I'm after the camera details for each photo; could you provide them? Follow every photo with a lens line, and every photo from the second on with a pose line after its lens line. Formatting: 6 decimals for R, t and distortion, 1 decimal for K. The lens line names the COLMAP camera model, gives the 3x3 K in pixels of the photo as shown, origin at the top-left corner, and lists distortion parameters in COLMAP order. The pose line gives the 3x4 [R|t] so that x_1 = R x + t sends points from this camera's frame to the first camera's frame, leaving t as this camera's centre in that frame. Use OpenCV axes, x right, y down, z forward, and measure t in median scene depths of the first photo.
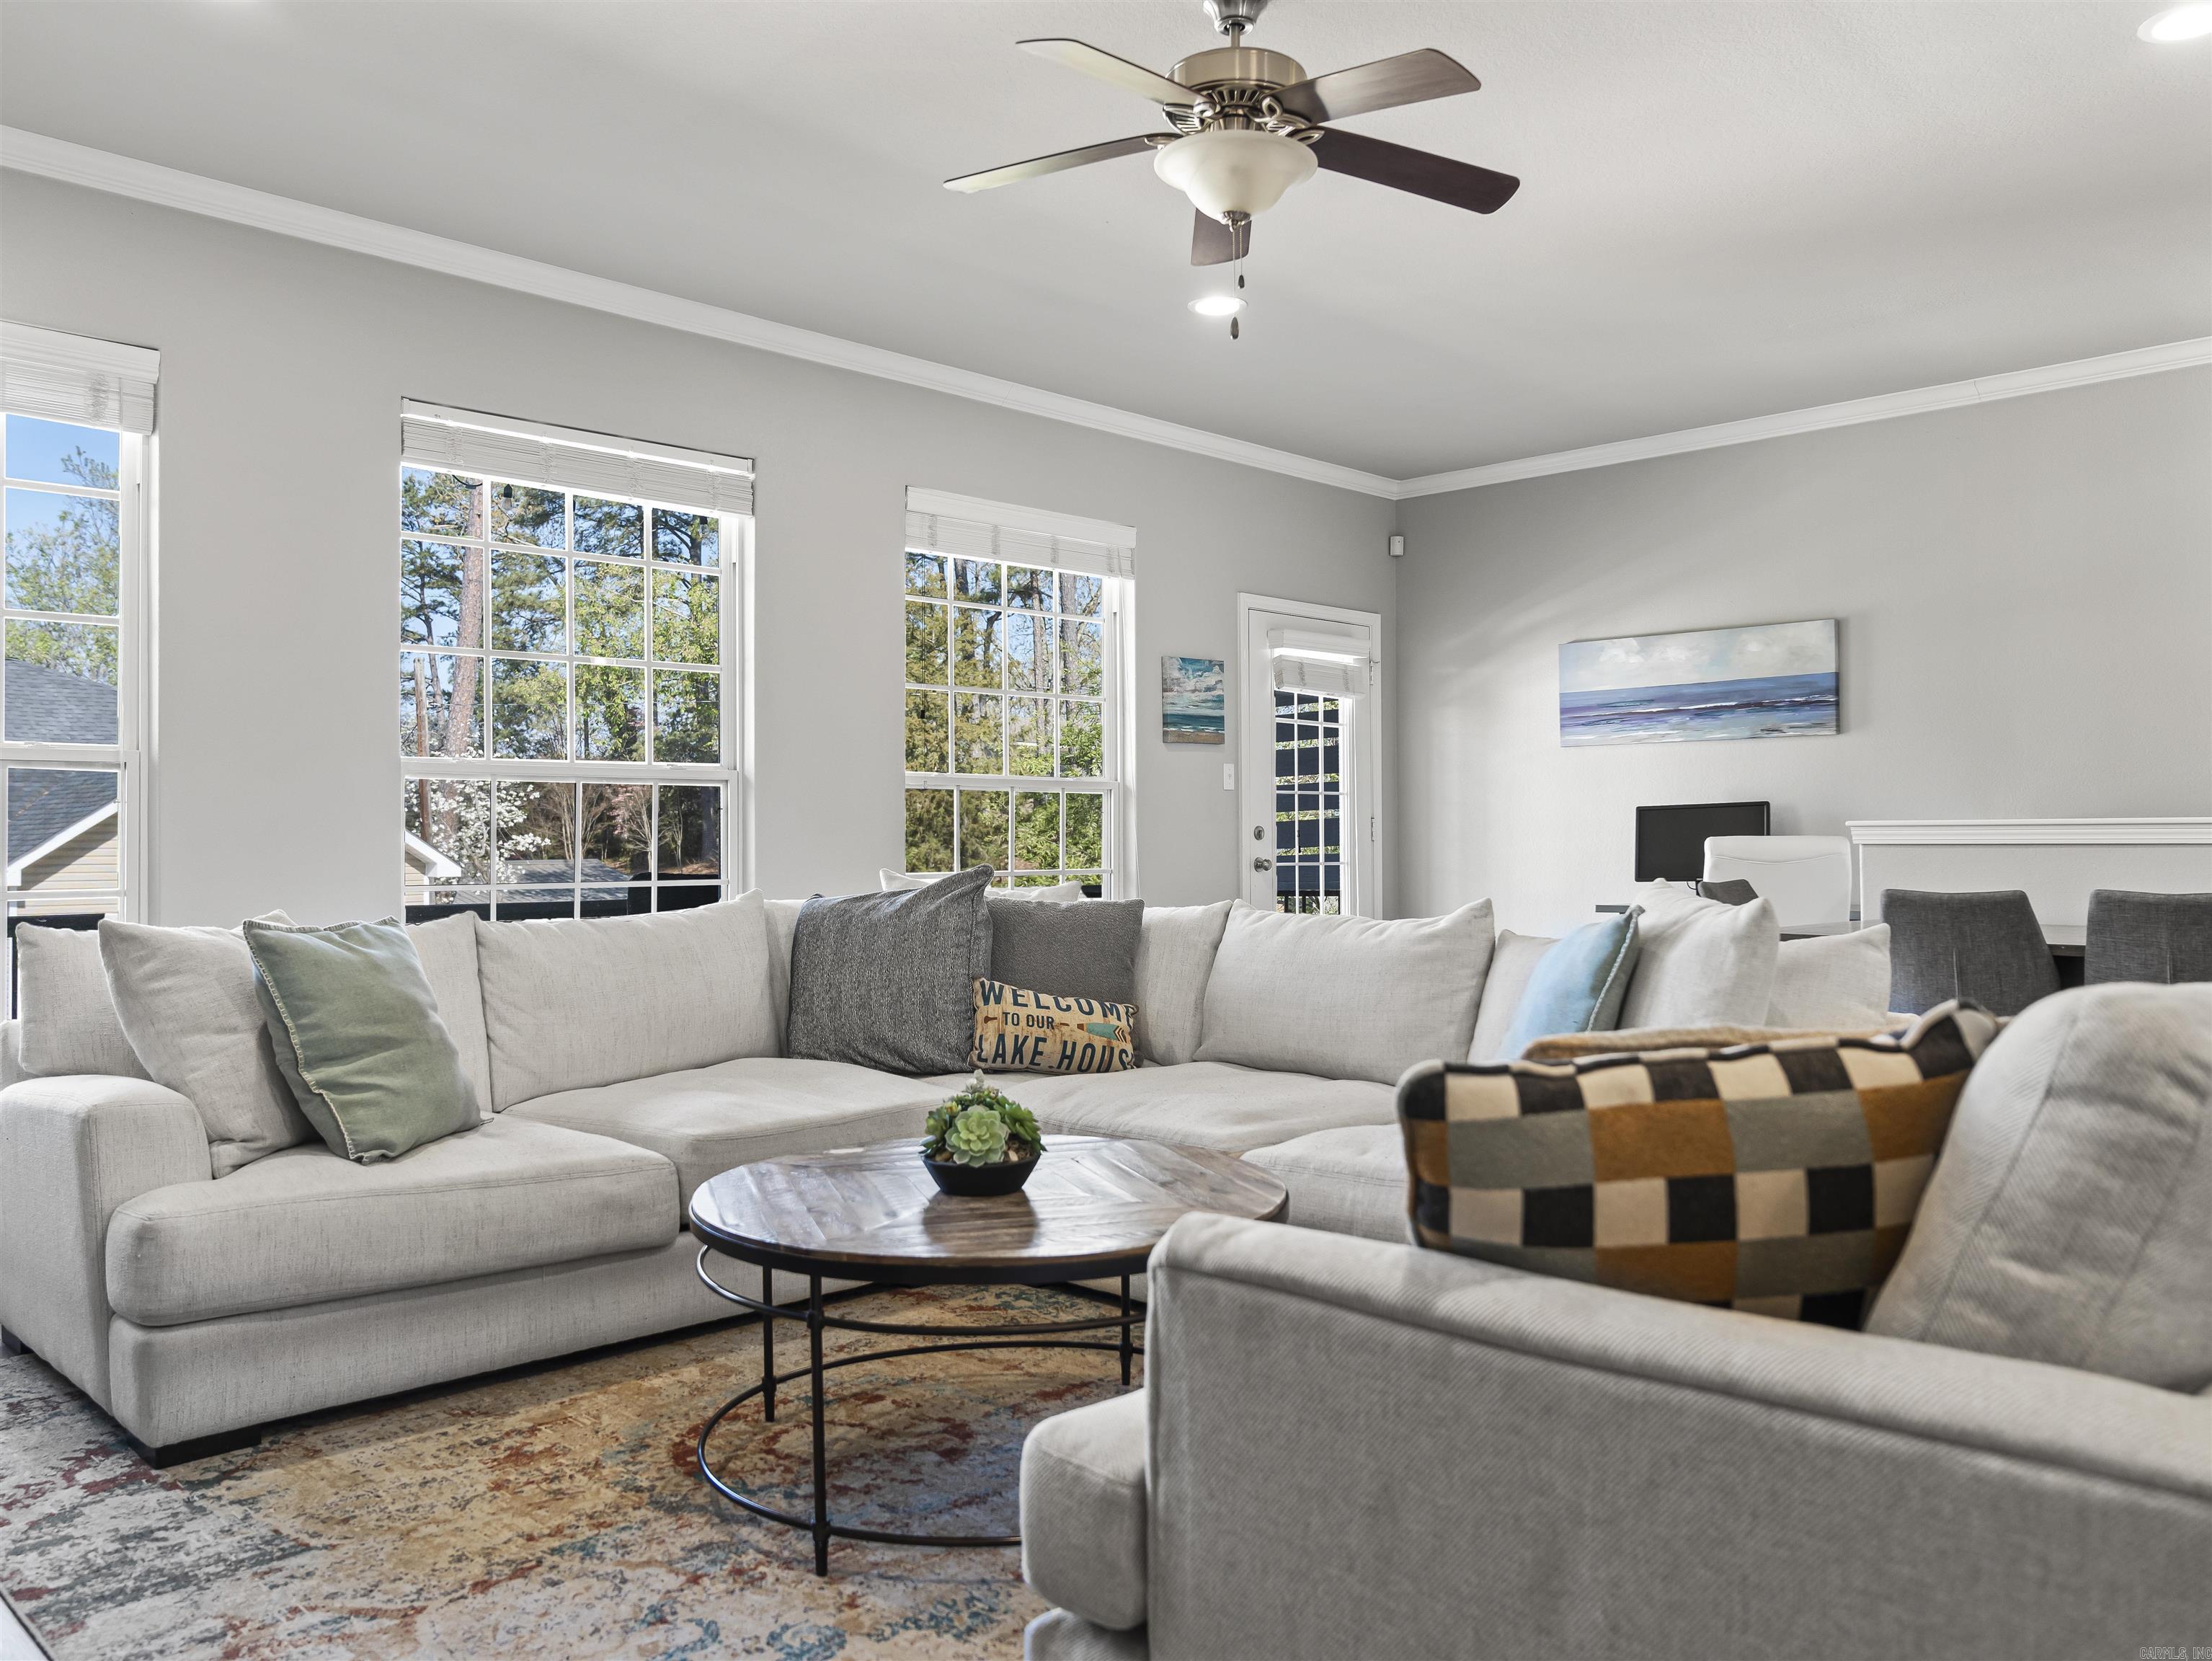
lens RADIAL K [[1703.4, 0, 1108.2], [0, 1703.4, 833.1], [0, 0, 1]] dist [-0.028570, 0.014125]
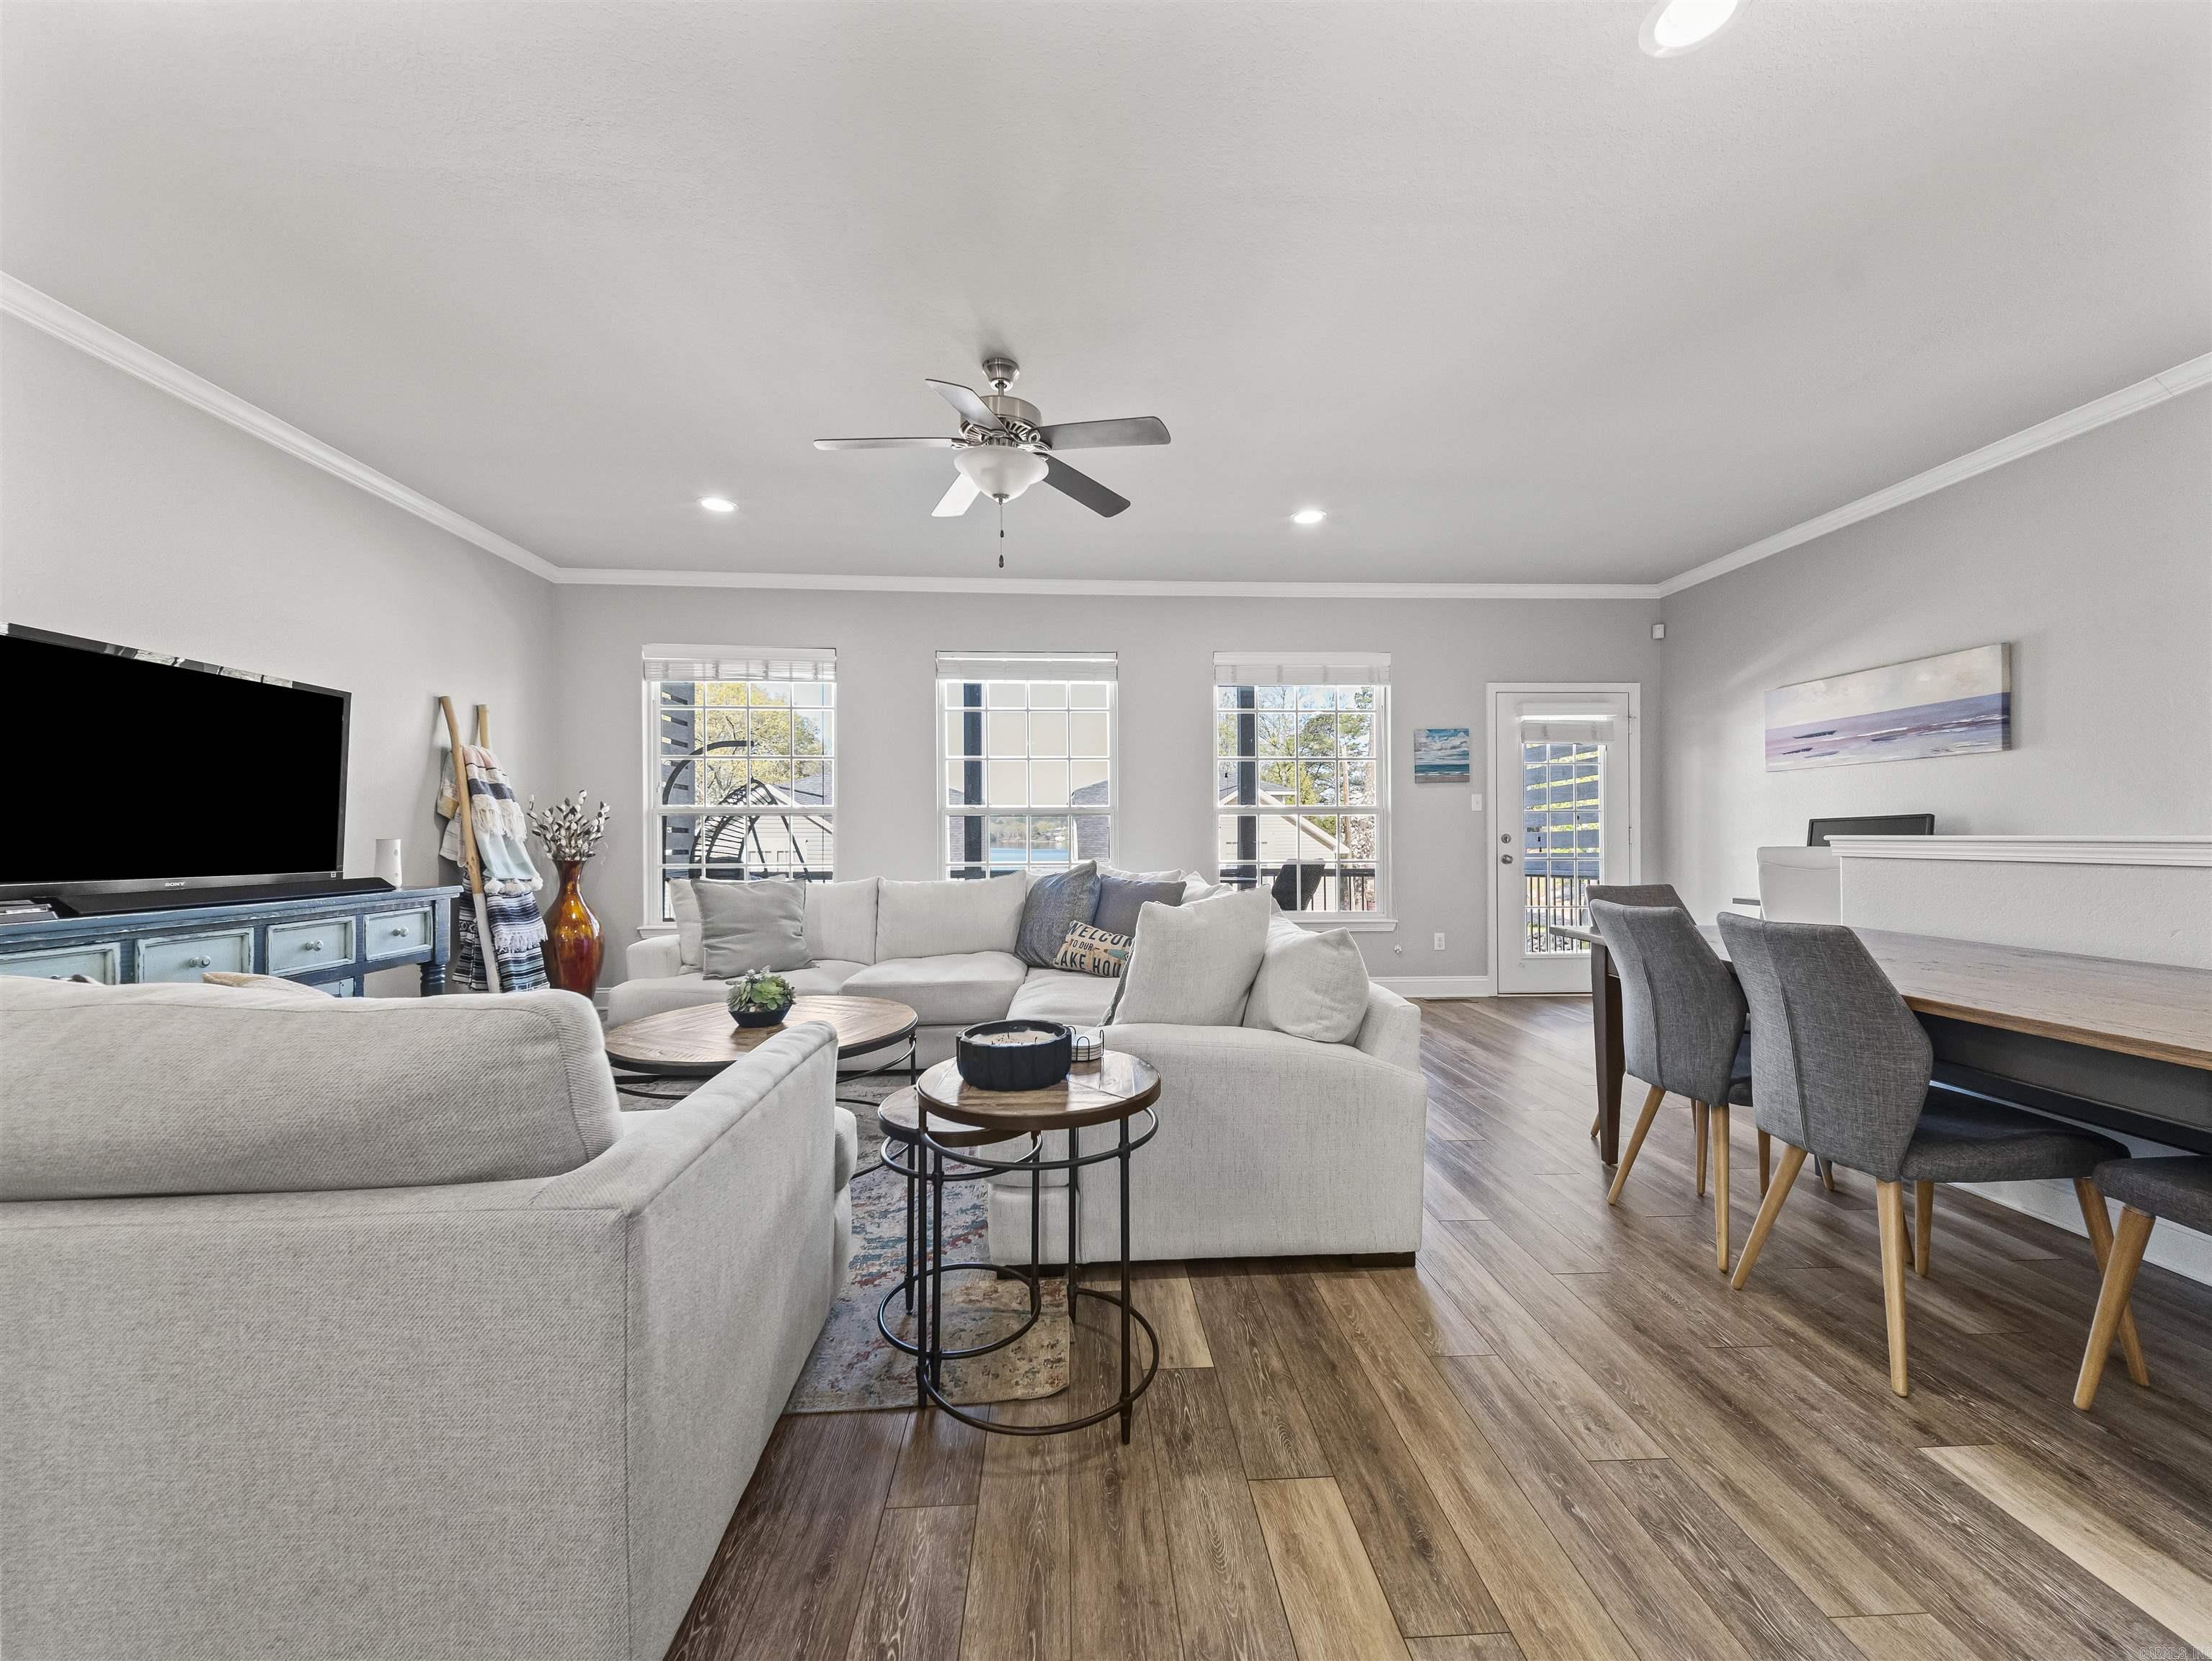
lens RADIAL K [[851.2, 0, 1109.7], [0, 851.2, 835.2], [0, 0, 1]] dist [0.028092, -0.007516]
pose [[0.740895, 0.001991, -0.671618, 0.455103], [0.002841, 0.999977, 0.006098, -0.011530], [0.671615, -0.006425, 0.740872, 0.253974]]
